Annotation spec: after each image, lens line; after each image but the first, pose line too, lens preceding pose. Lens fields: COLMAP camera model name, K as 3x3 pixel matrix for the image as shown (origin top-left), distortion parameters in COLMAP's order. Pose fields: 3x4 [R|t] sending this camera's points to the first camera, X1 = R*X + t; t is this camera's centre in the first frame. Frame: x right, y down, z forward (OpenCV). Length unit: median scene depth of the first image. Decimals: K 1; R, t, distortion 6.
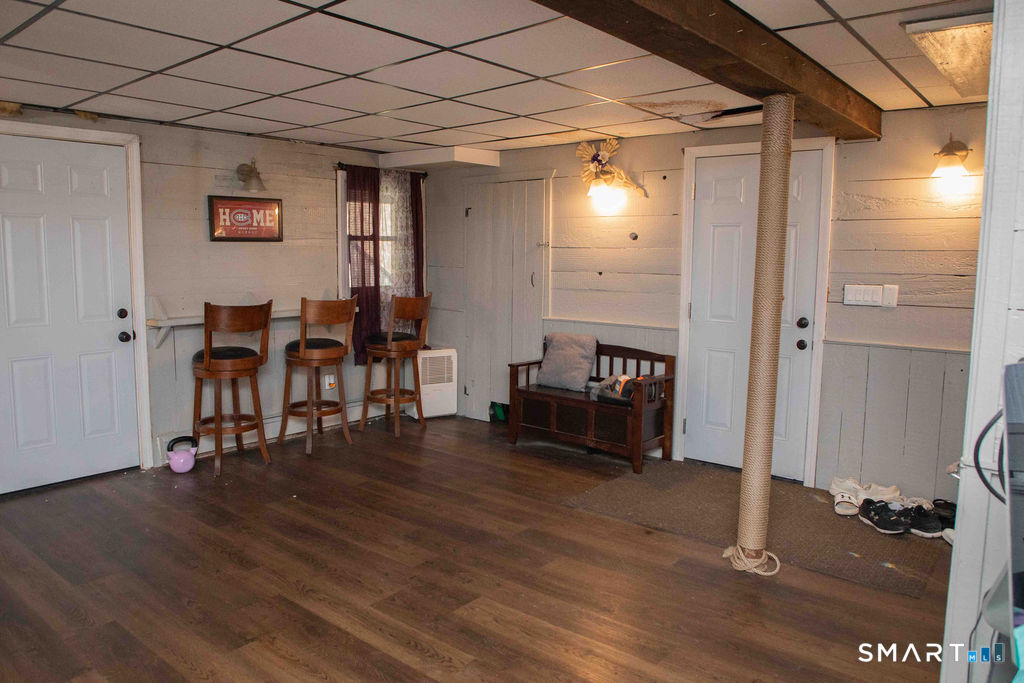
lens RADIAL K [[708.2, 0, 515.0], [0, 708.2, 328.4], [0, 0, 1]] dist [-0.070265, 0.030867]
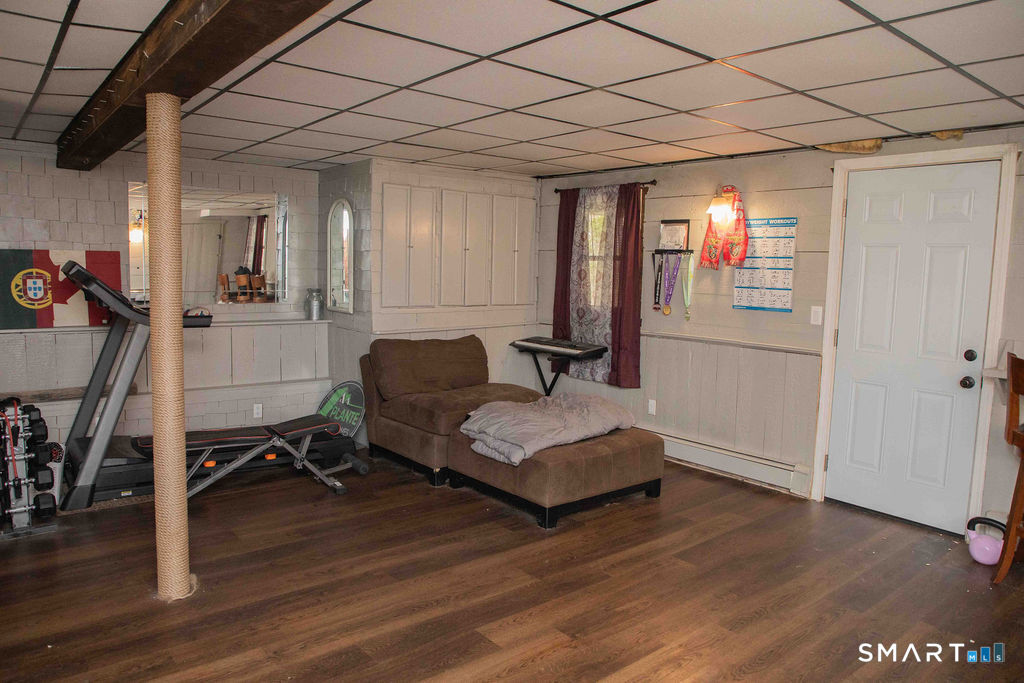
lens RADIAL K [[708.2, 0, 515.0], [0, 708.2, 328.4], [0, 0, 1]] dist [-0.070265, 0.030867]
pose [[-0.180342, 0.081219, -0.980245, 0.534235], [-0.134916, 0.985123, 0.106445, -0.098849], [0.974307, 0.151447, -0.166701, 0.834778]]
